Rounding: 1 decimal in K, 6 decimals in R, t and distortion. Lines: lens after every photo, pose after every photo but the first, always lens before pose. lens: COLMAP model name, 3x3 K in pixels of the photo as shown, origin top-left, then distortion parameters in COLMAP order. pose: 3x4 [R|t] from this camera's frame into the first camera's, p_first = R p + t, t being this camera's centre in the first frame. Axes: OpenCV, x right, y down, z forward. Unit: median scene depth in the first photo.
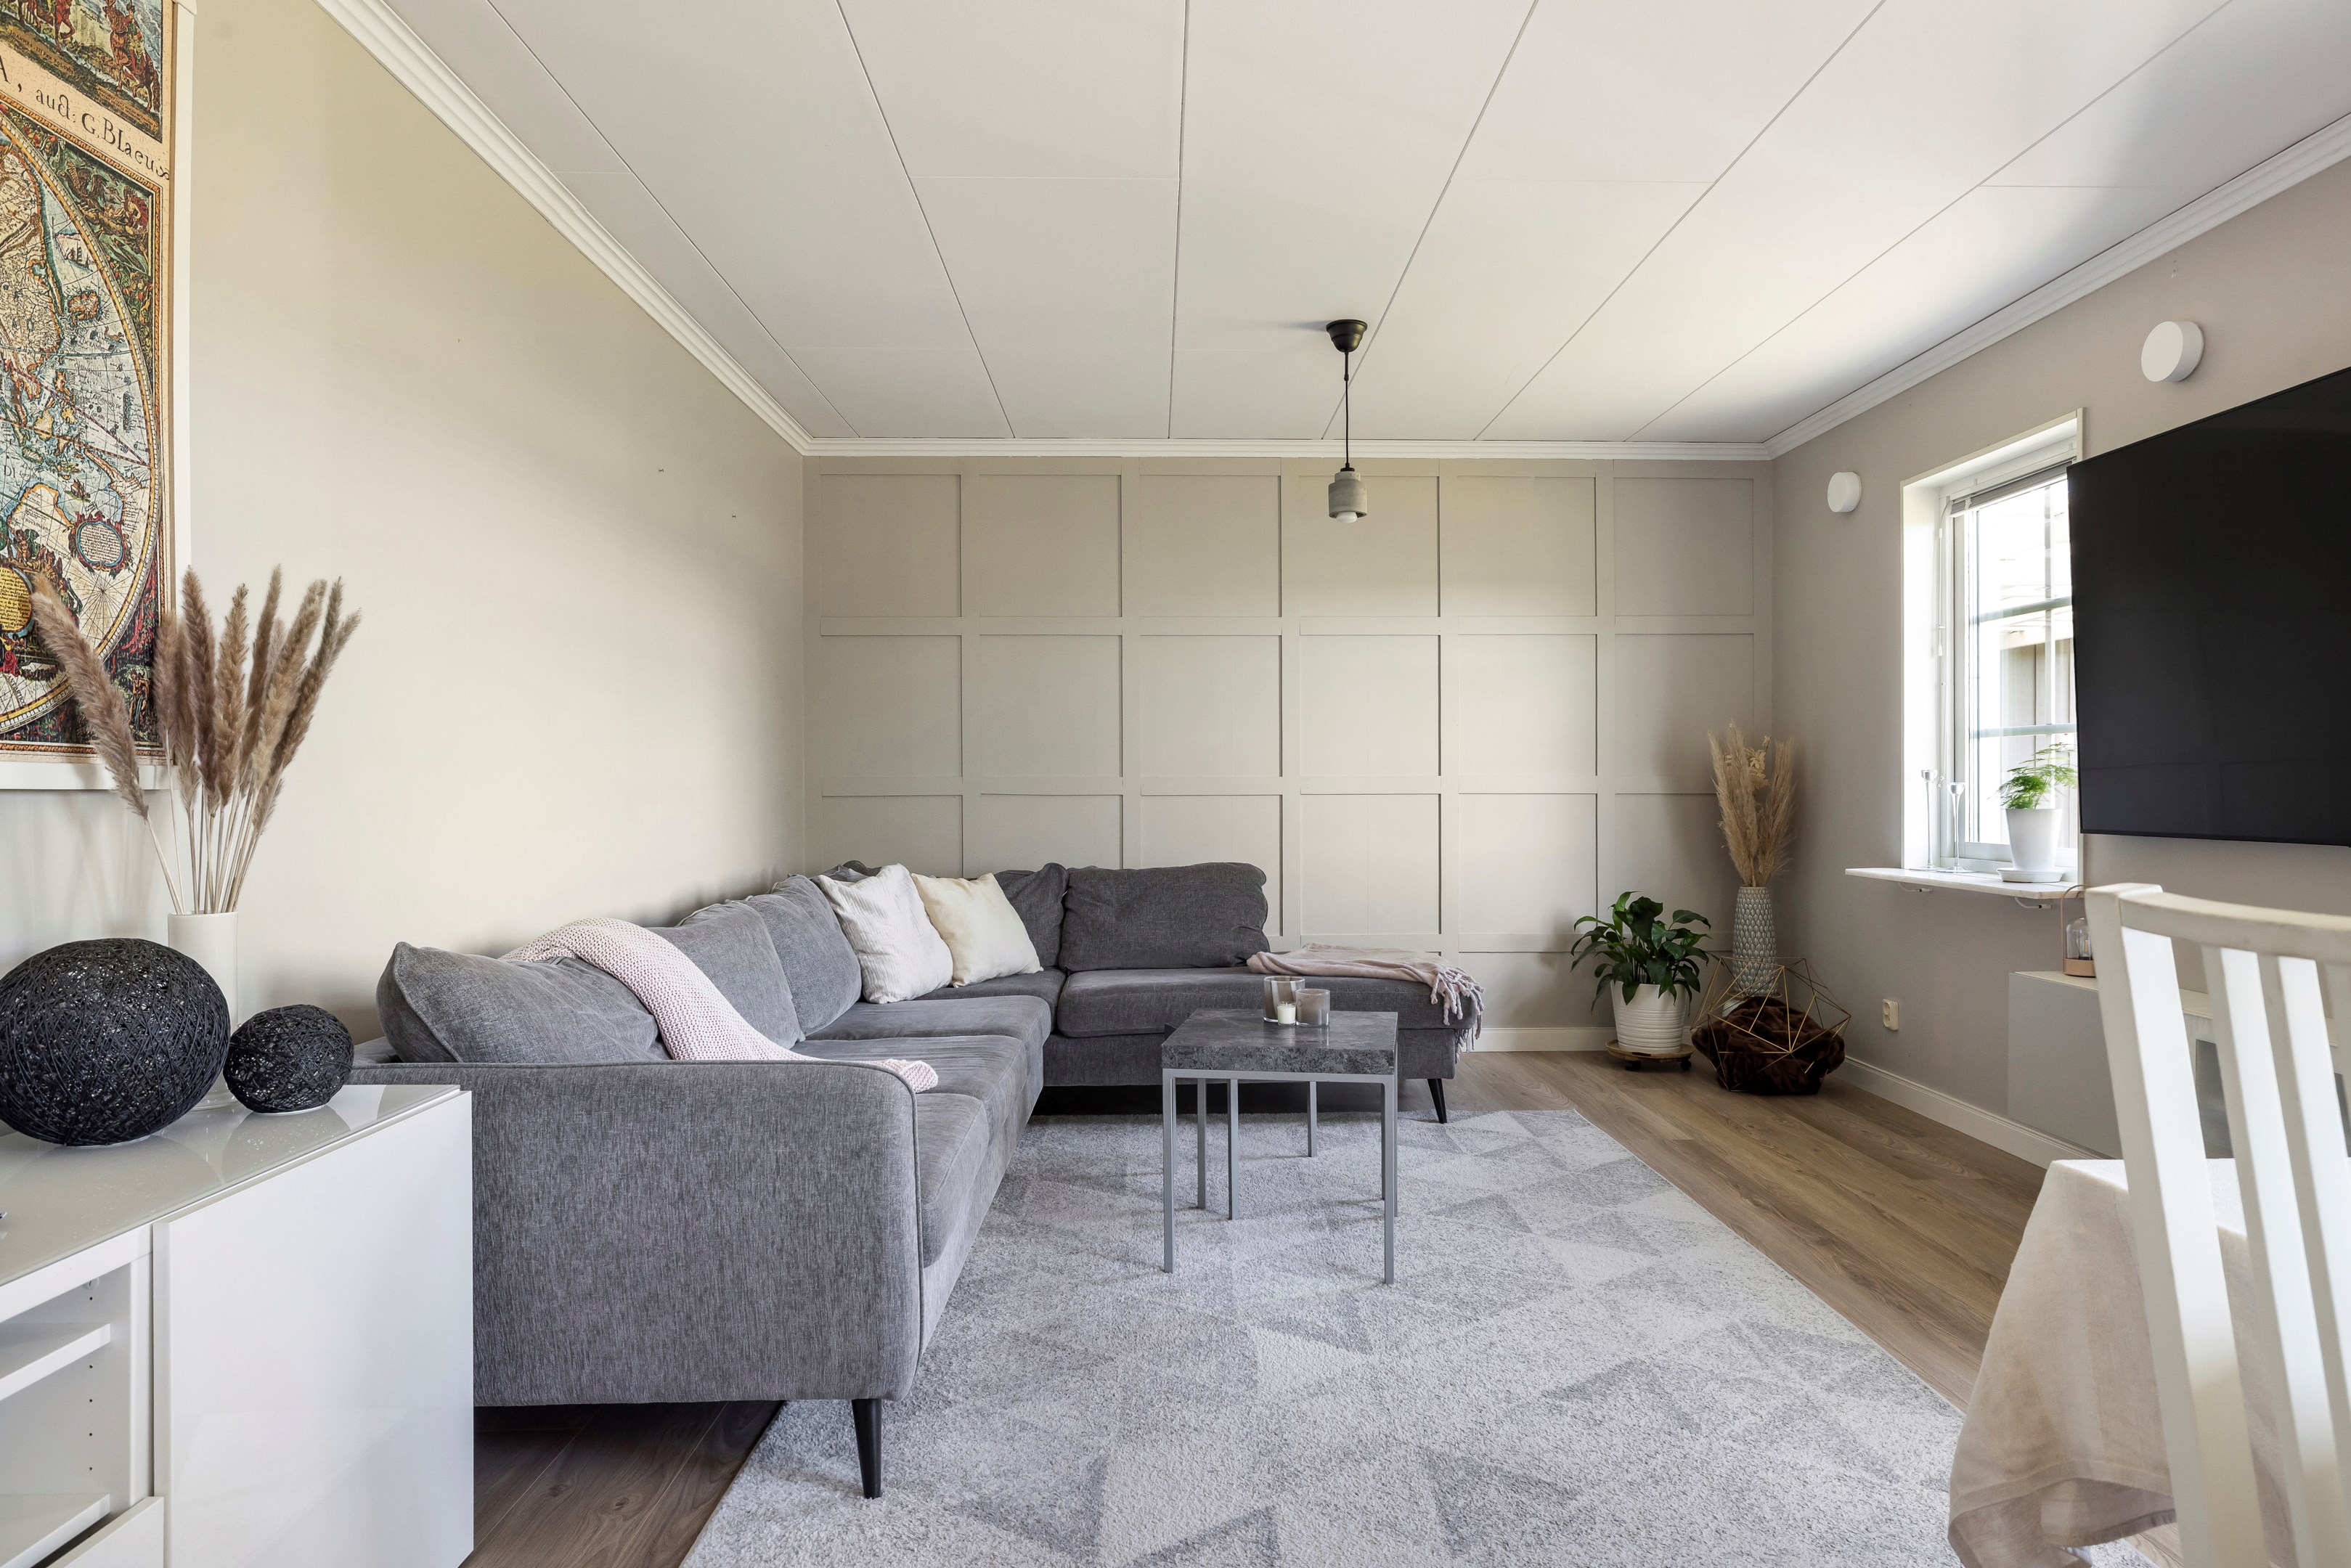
lens RADIAL K [[1408.5, 0, 1170.0], [0, 1408.5, 789.7], [0, 0, 1]] dist [-0.003143, 0.002883]
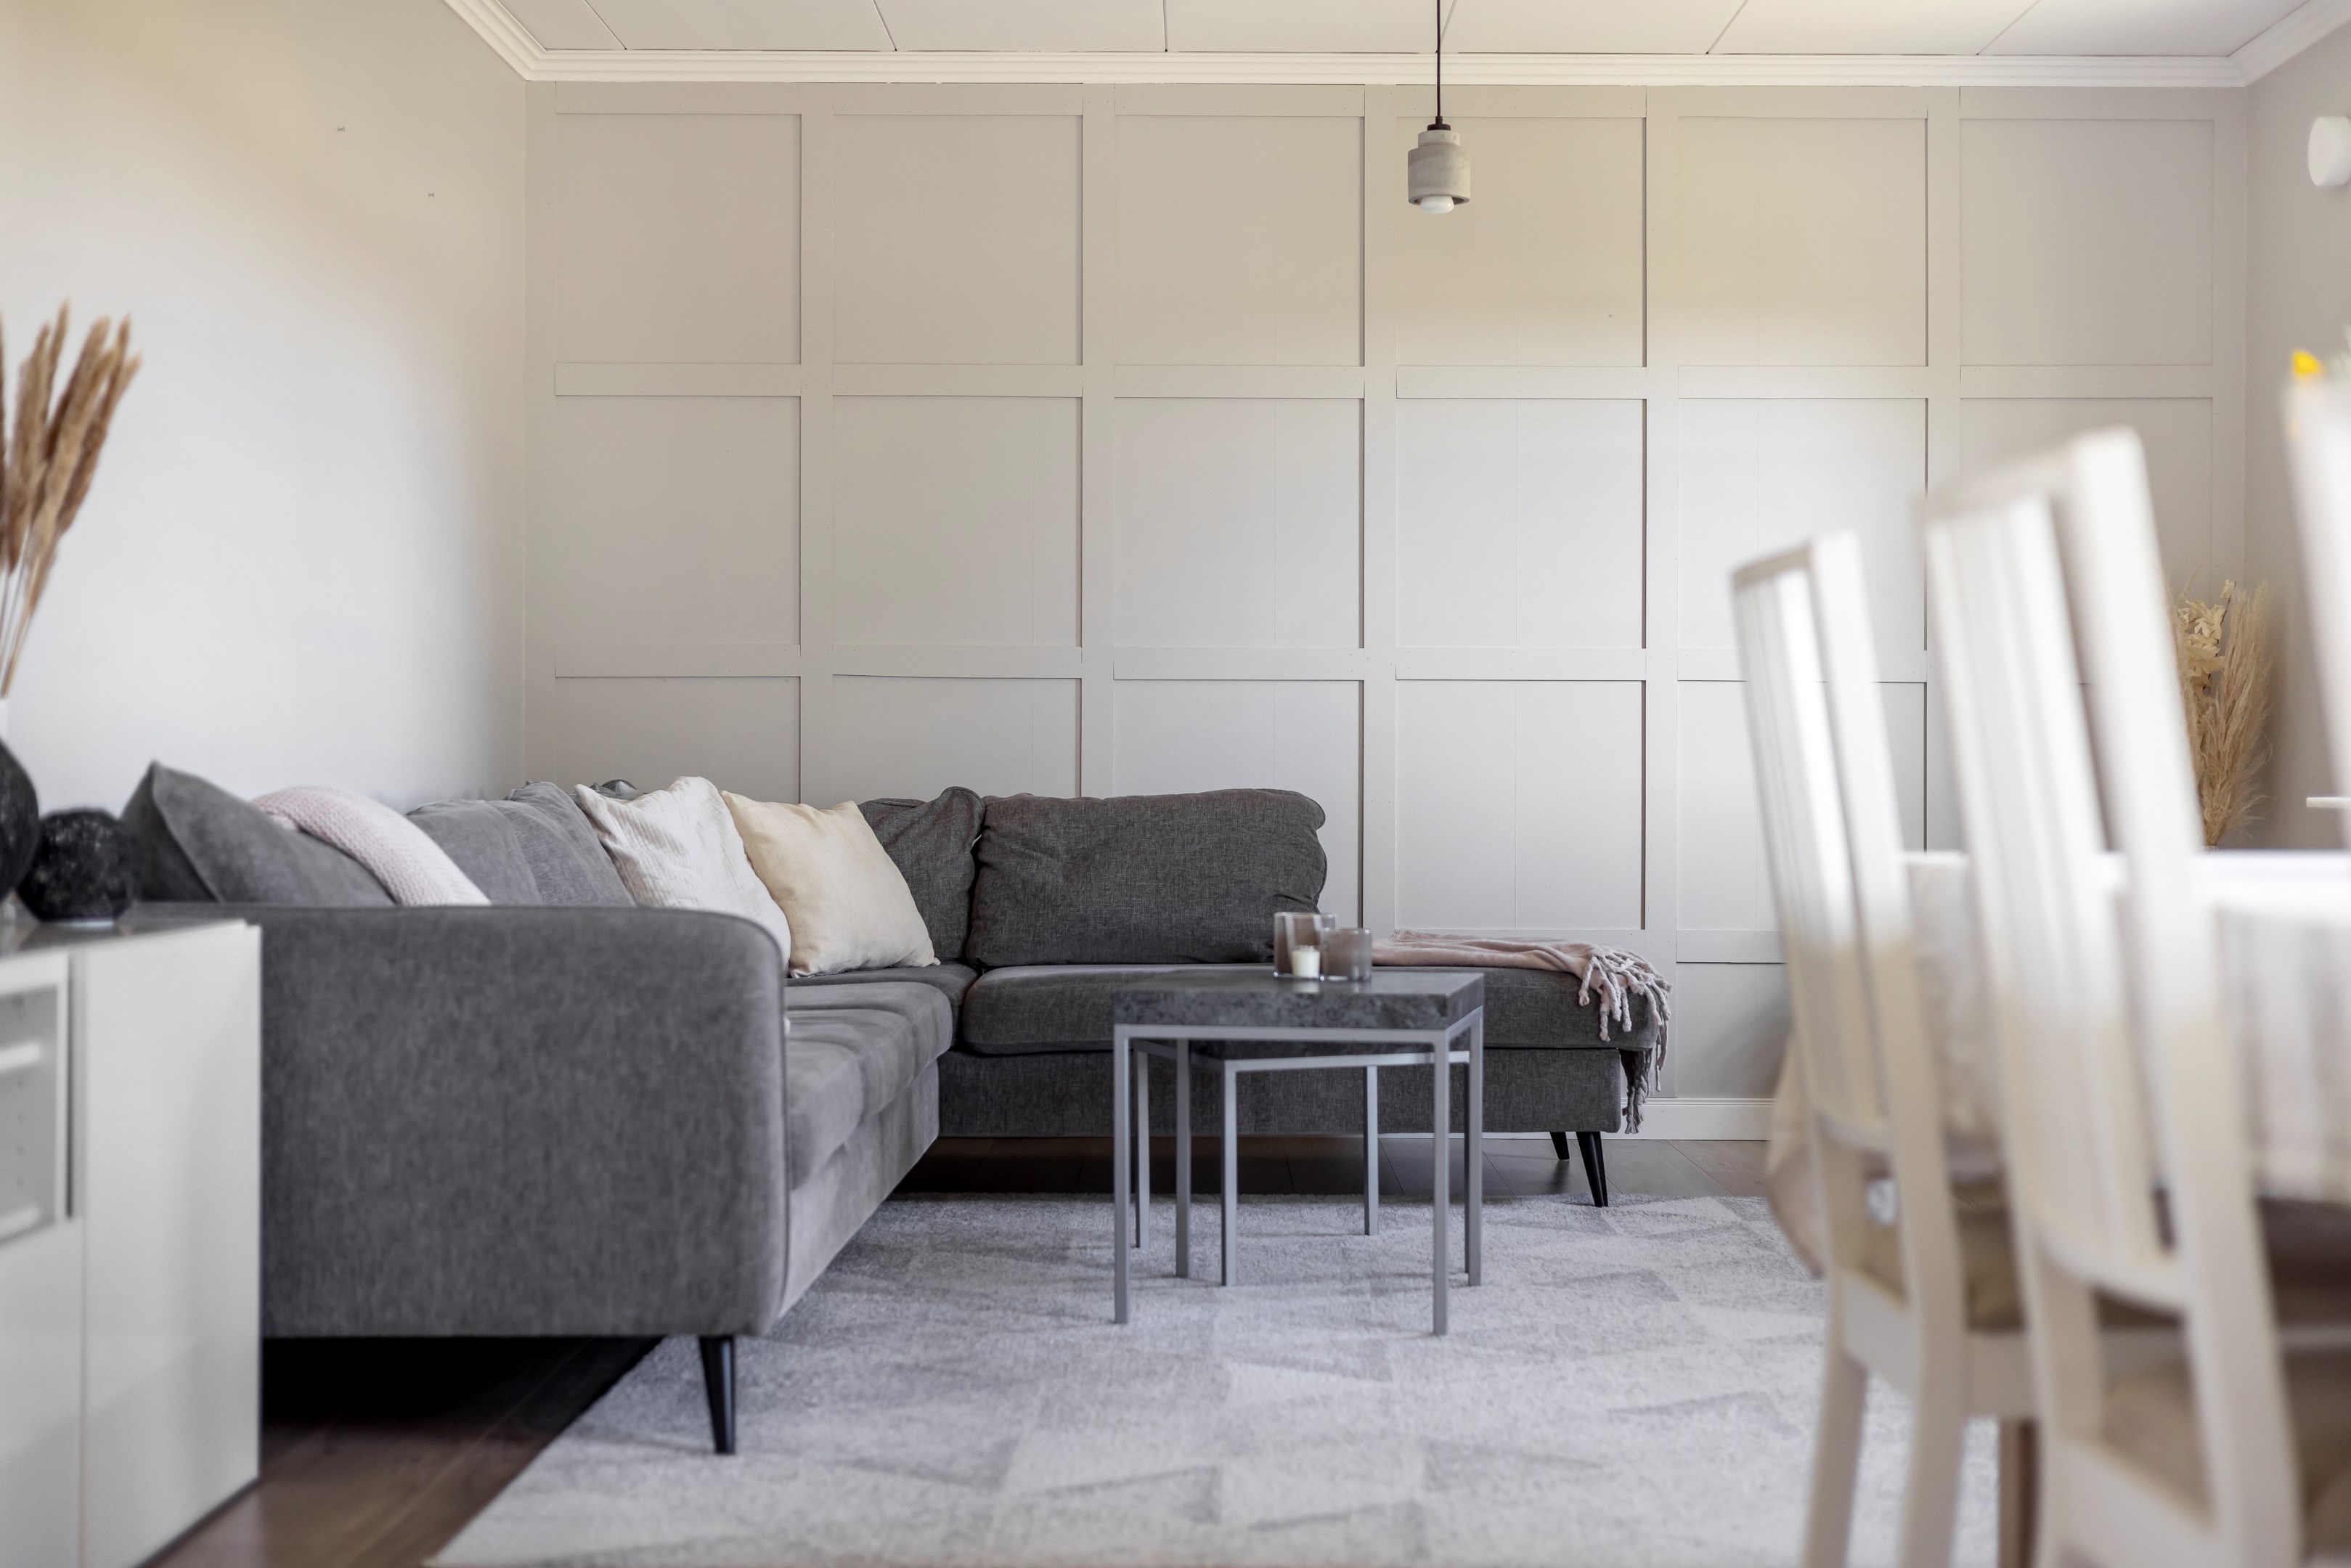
lens RADIAL K [[3285.0, 0, 1131.5], [0, 3285.0, 762.5], [0, 0, 1]] dist [0.006318, 0.000000]
pose [[0.999478, 0.006623, -0.031612, 0.038997], [-0.006702, 0.999975, -0.002390, 0.055227], [0.031596, 0.002600, 0.999497, -0.440084]]
